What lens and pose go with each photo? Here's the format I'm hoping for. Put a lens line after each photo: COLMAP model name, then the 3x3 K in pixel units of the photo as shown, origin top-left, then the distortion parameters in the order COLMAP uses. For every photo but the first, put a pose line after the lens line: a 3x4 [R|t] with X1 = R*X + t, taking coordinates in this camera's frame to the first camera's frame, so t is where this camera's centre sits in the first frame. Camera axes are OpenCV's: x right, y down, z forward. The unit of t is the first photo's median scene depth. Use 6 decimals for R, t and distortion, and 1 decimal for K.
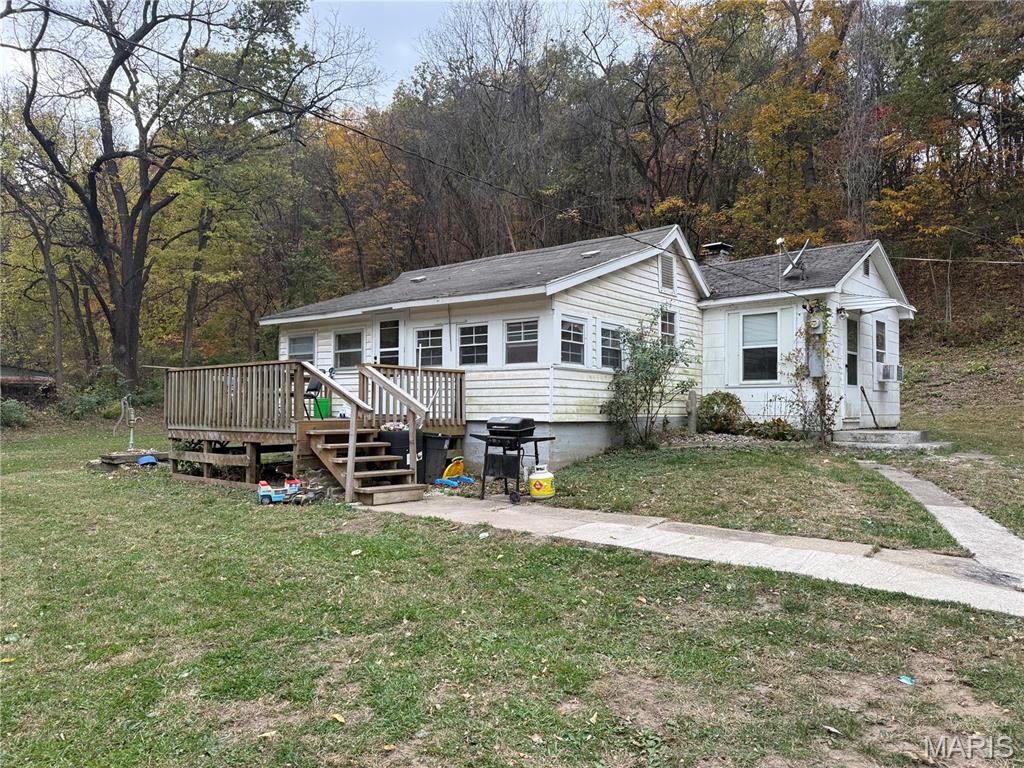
lens RADIAL K [[725.0, 0, 512.0], [0, 725.0, 384.0], [0, 0, 1]] dist [0.002029, 0.000198]
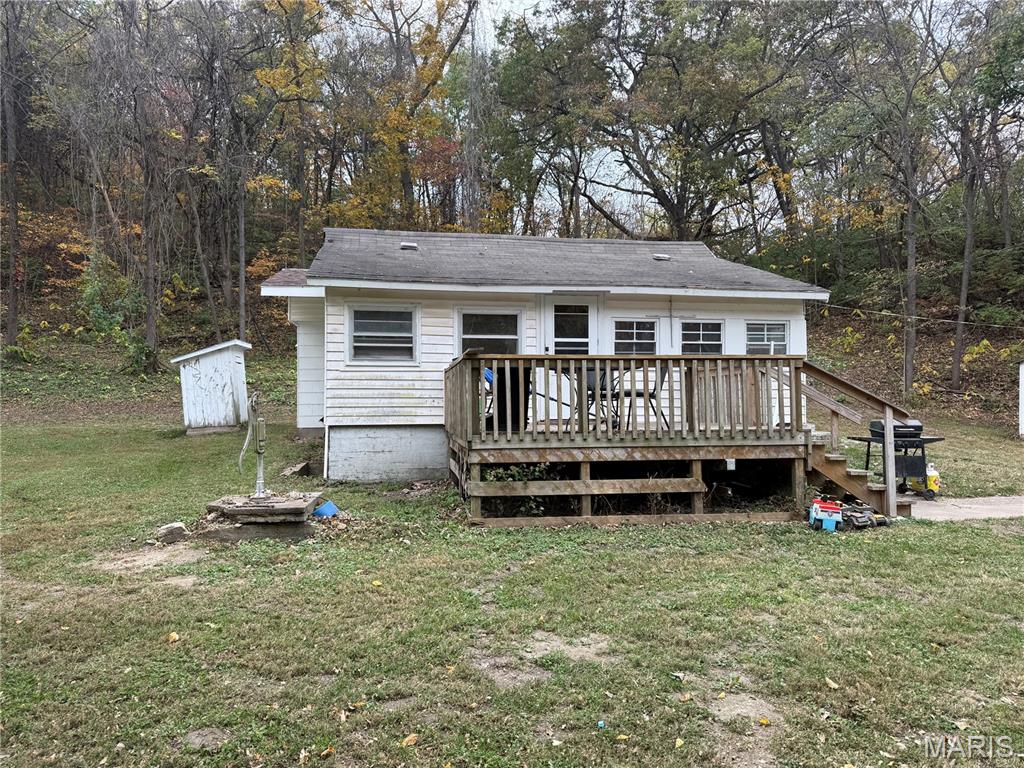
lens RADIAL K [[725.0, 0, 512.0], [0, 725.0, 384.0], [0, 0, 1]] dist [0.002029, 0.000198]
pose [[0.682923, 0.017144, 0.730289, -0.830640], [-0.018197, 0.999814, -0.006454, 0.008731], [-0.730264, -0.008882, 0.683108, 0.501793]]
